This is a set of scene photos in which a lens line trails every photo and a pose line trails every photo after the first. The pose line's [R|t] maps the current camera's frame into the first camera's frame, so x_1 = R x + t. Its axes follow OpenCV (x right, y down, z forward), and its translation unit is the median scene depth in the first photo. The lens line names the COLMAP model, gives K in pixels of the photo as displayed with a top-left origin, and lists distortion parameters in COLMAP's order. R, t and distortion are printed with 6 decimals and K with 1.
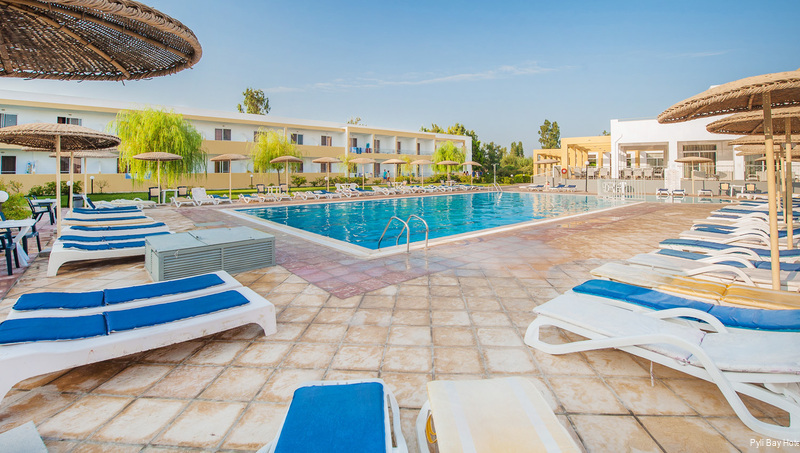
lens RADIAL K [[343.9, 0, 400.3], [0, 343.9, 168.5], [0, 0, 1]] dist [-0.010007, -0.000050]
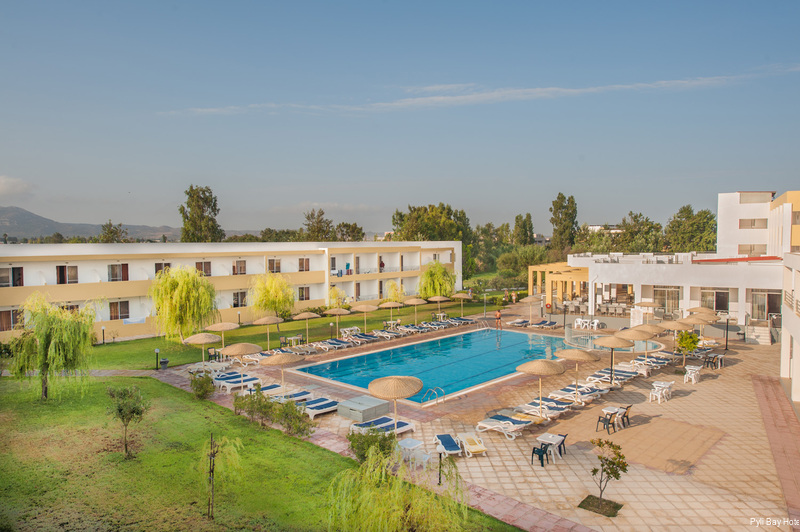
lens RADIAL K [[530.8, 0, 400.0], [0, 530.8, 266.0], [0, 0, 1]] dist [0.001114, 0.004095]
pose [[0.995883, -0.008632, 0.090241, -0.089110], [0.004016, 0.998680, 0.051216, -0.144917], [-0.090564, -0.050642, 0.994602, -0.414640]]
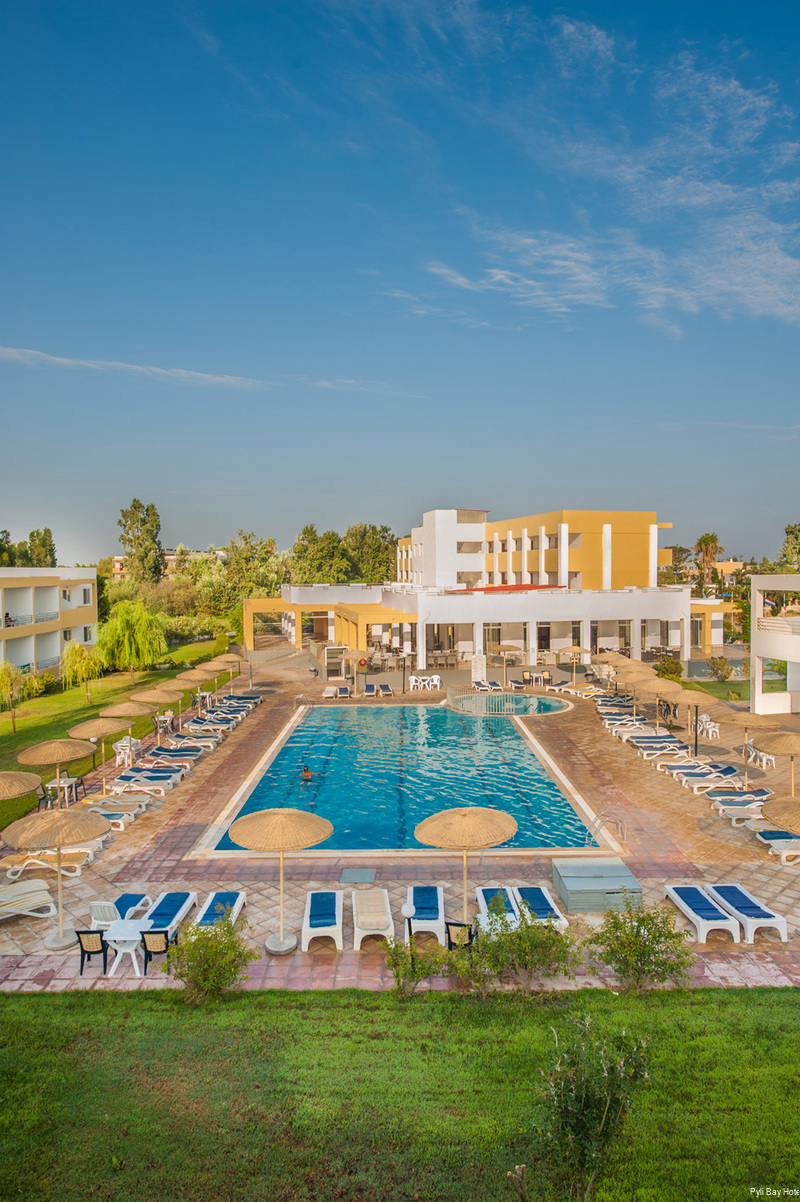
lens RADIAL K [[724.0, 0, 395.9], [0, 724.0, 646.6], [0, 0, 1]] dist [0.026409, 0.001572]
pose [[0.662804, -0.085441, 0.743903, -0.438746], [0.004436, 0.993899, 0.110202, -0.139051], [-0.748780, -0.069742, 0.659139, -0.026831]]
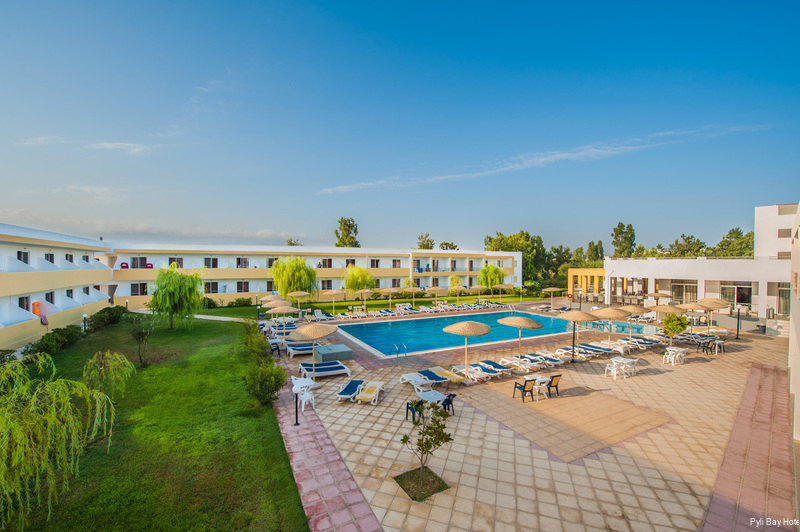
lens RADIAL K [[329.6, 0, 400.0], [0, 329.6, 266.0], [0, 0, 1]] dist [-0.015136, -0.000675]
pose [[0.970762, 0.006031, -0.239967, 0.109325], [-0.002961, 0.999909, 0.013152, -0.086191], [0.240024, -0.012056, 0.970692, -0.254671]]
